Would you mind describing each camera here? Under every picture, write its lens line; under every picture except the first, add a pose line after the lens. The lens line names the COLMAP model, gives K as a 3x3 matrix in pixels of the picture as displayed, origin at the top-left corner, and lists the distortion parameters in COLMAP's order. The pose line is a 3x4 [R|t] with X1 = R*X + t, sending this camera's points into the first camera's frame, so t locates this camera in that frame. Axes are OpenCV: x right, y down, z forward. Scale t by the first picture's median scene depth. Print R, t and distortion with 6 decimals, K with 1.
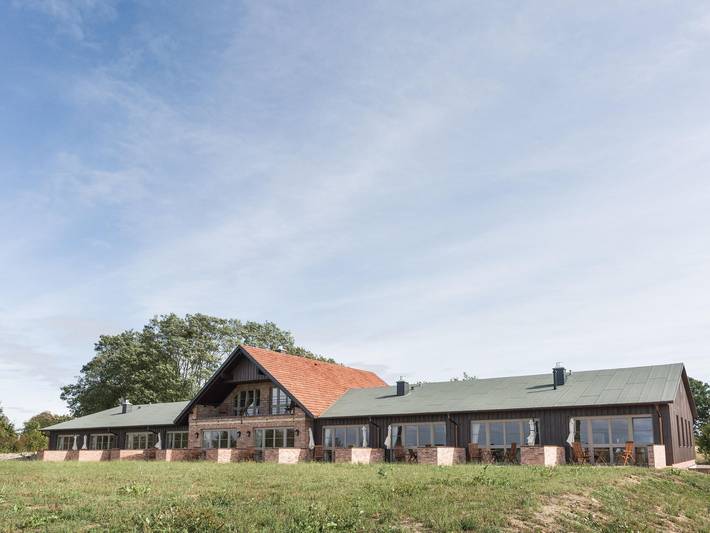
lens RADIAL K [[1041.0, 0, 355.0], [0, 1041.0, 266.5], [0, 0, 1]] dist [-0.001160, -0.025781]
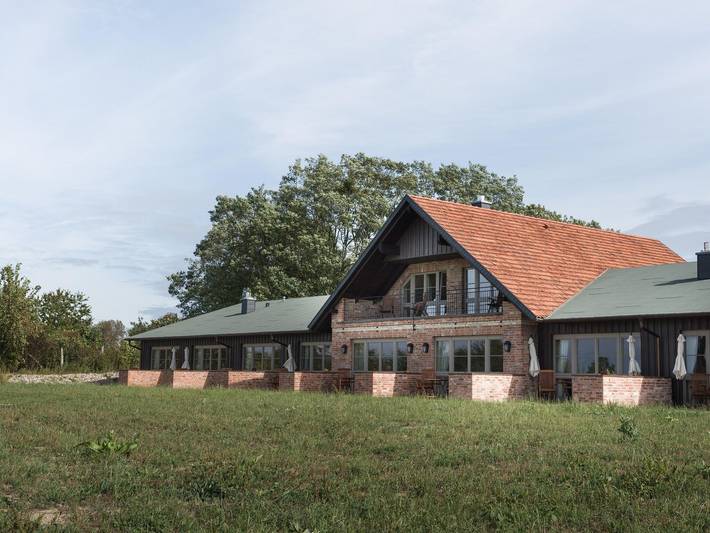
lens RADIAL K [[1041.0, 0, 355.0], [0, 1041.0, 266.5], [0, 0, 1]] dist [-0.001160, -0.025781]
pose [[0.931917, -0.017215, -0.362262, 0.070199], [0.042410, 0.997193, 0.061713, 0.078039], [0.360182, -0.072875, 0.930031, 0.449723]]
